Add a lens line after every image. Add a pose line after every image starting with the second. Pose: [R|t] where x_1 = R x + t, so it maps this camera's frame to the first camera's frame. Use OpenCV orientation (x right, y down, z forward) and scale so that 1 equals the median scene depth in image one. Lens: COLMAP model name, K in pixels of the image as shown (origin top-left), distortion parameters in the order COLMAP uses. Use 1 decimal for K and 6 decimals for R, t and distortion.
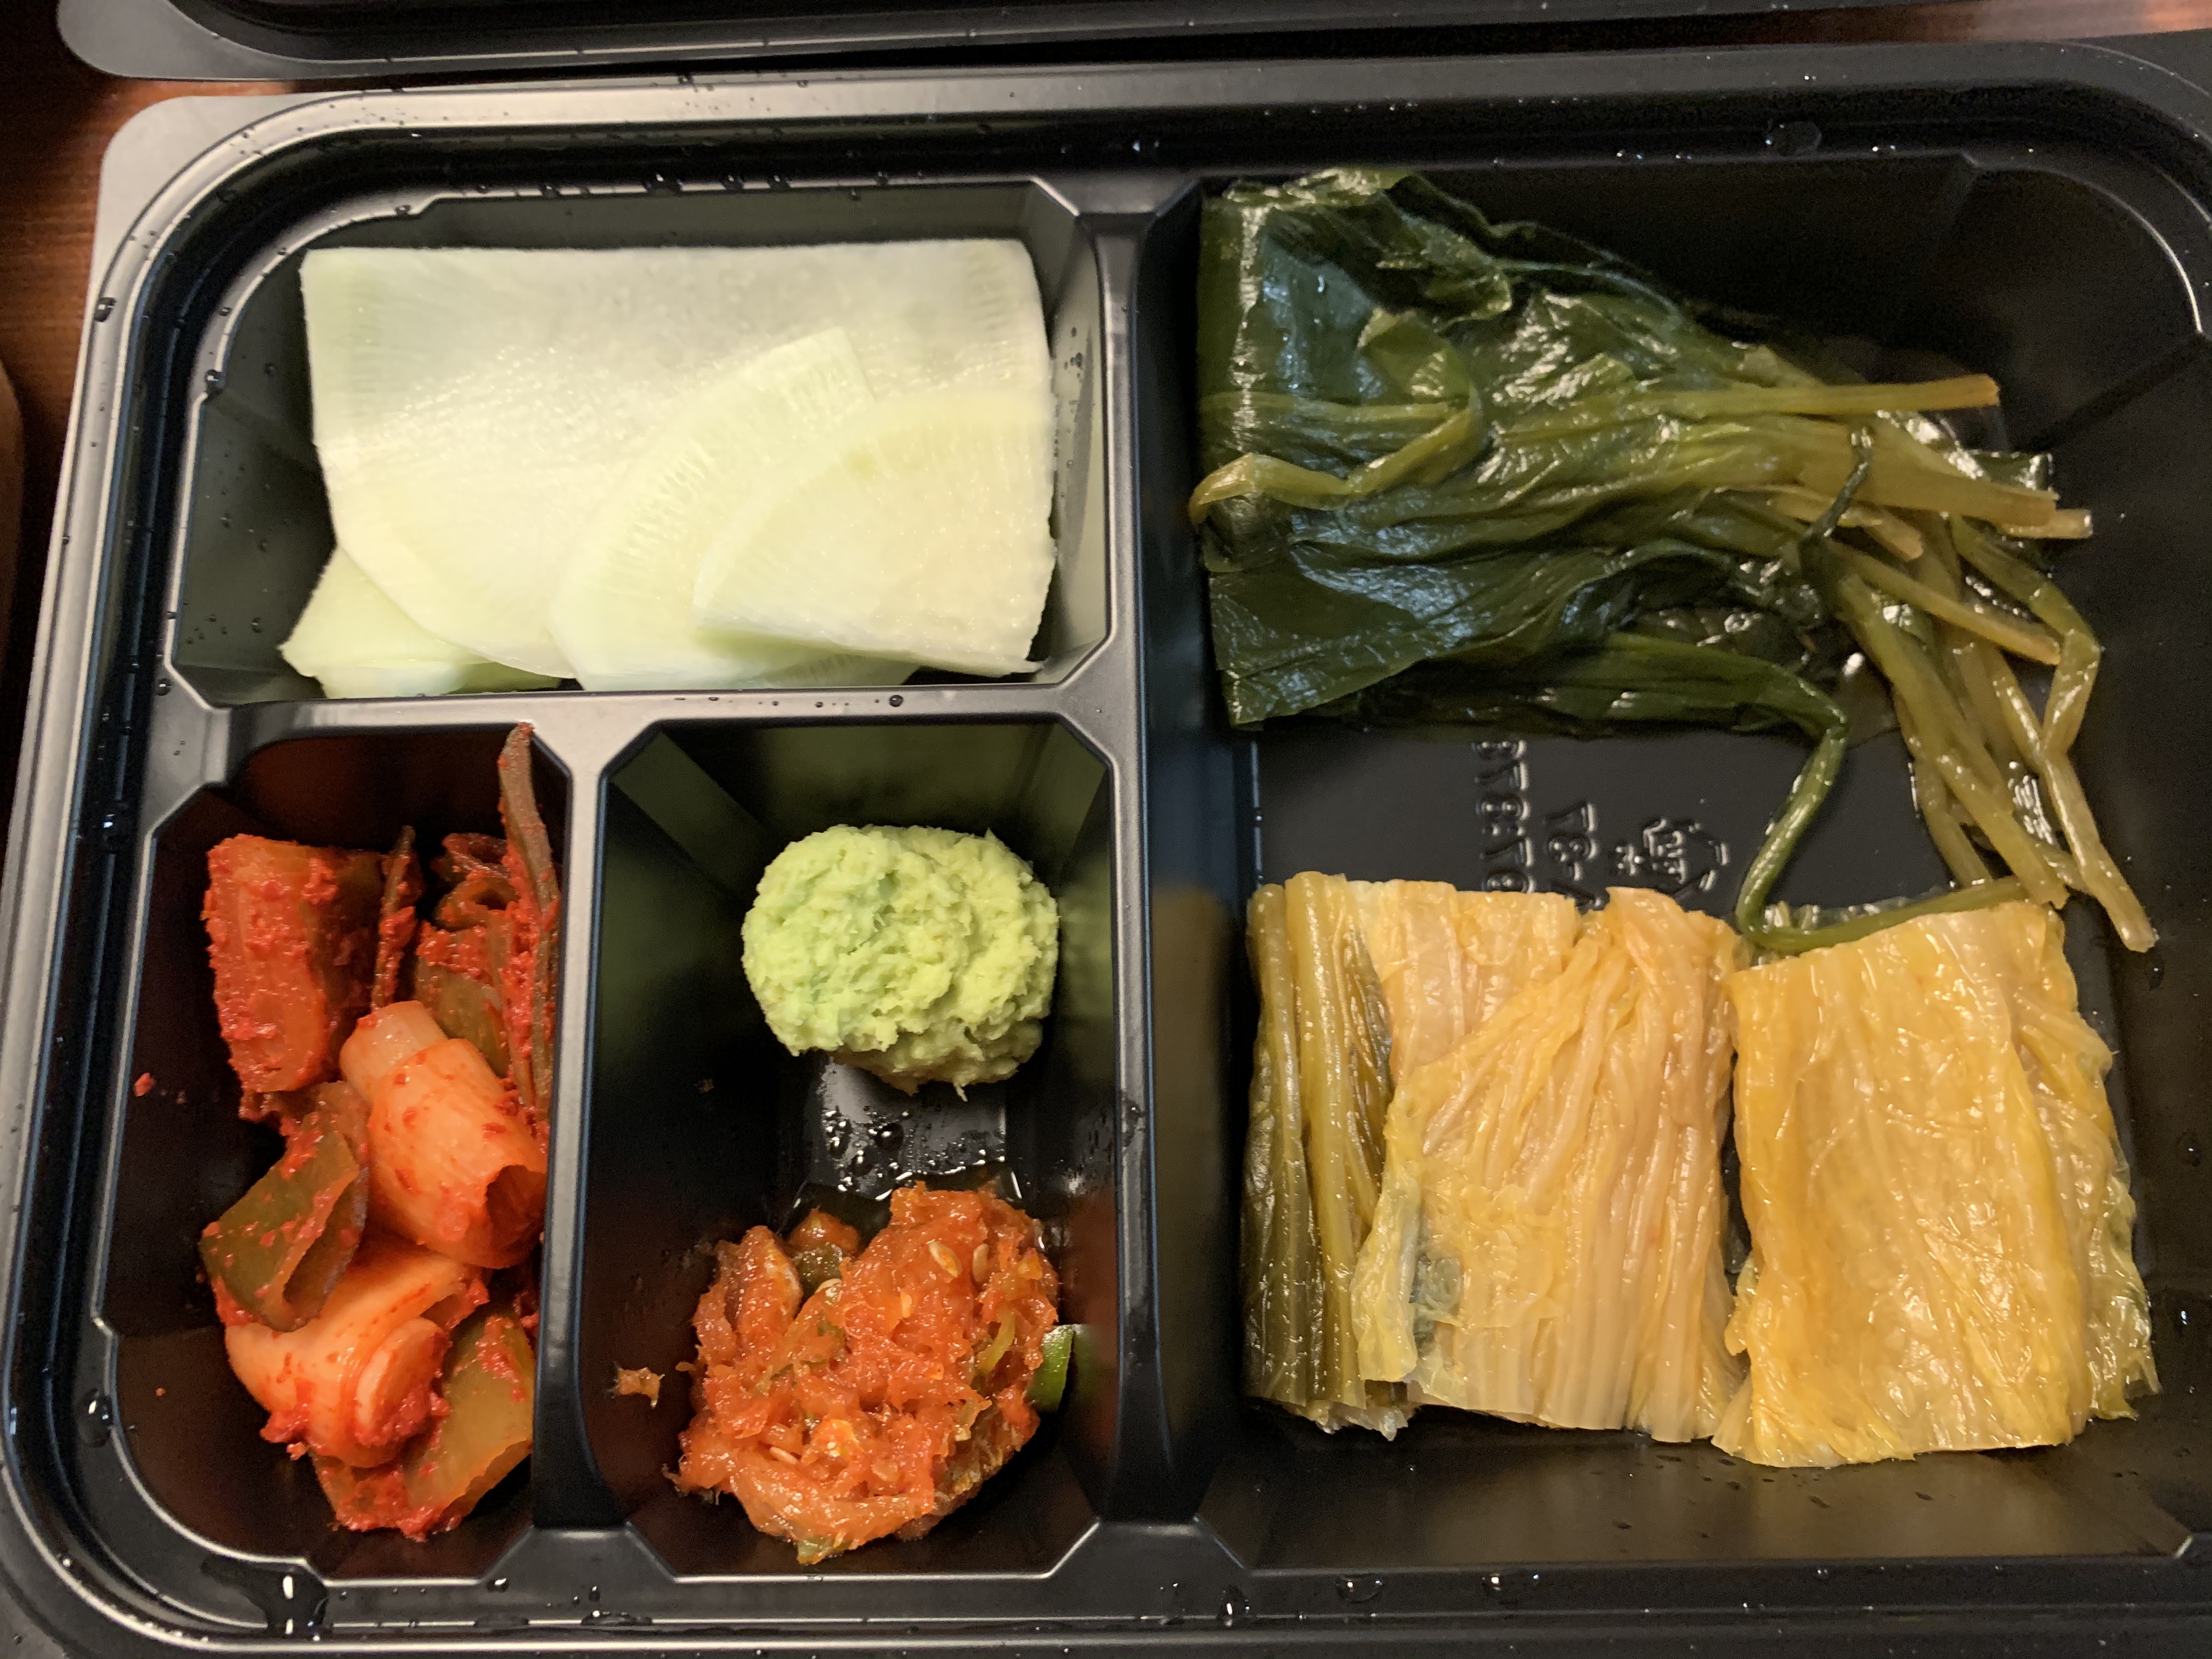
lens RADIAL K [[1654.0, 0, 1101.1], [0, 1654.0, 783.4], [0, 0, 1]] dist [0.007734, 0.002376]
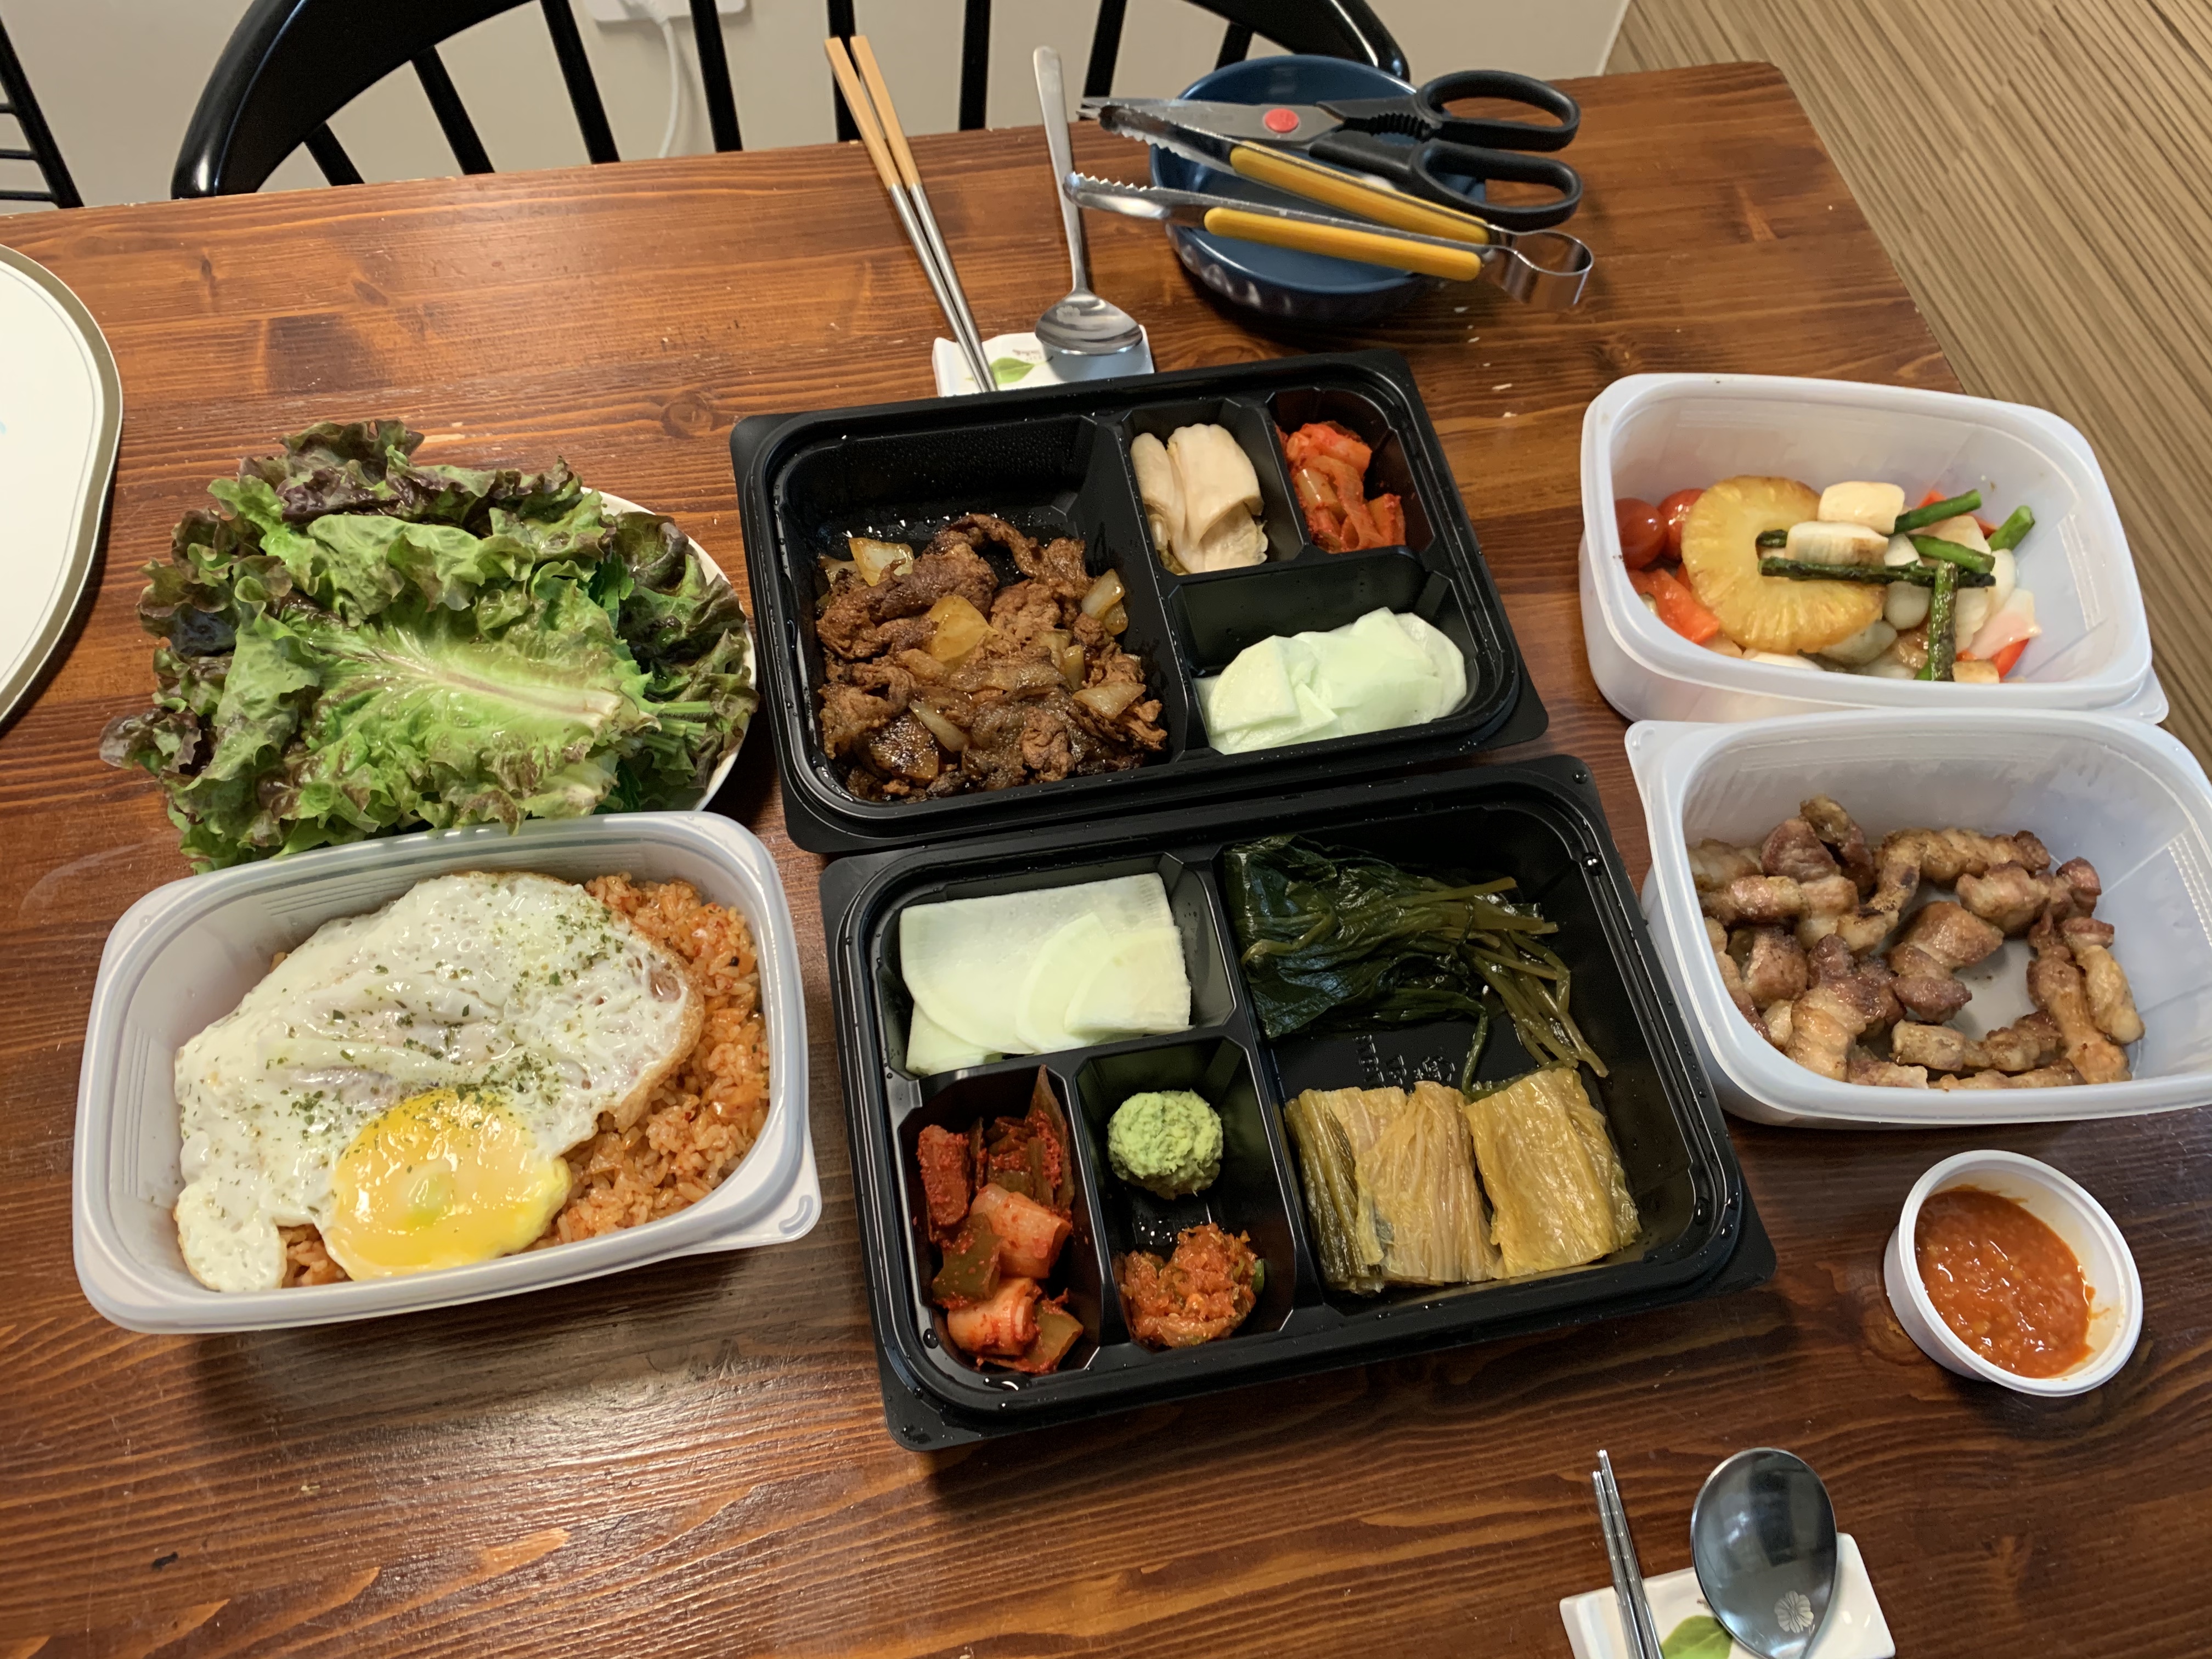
lens RADIAL K [[1649.4, 0, 1106.0], [0, 1649.4, 829.5], [0, 0, 1]] dist [0.004164, -0.003704]
pose [[0.977658, -0.114701, 0.176148, -0.604847], [0.156943, 0.955782, -0.248698, 0.260304], [-0.139834, 0.270787, 0.952429, -1.581820]]
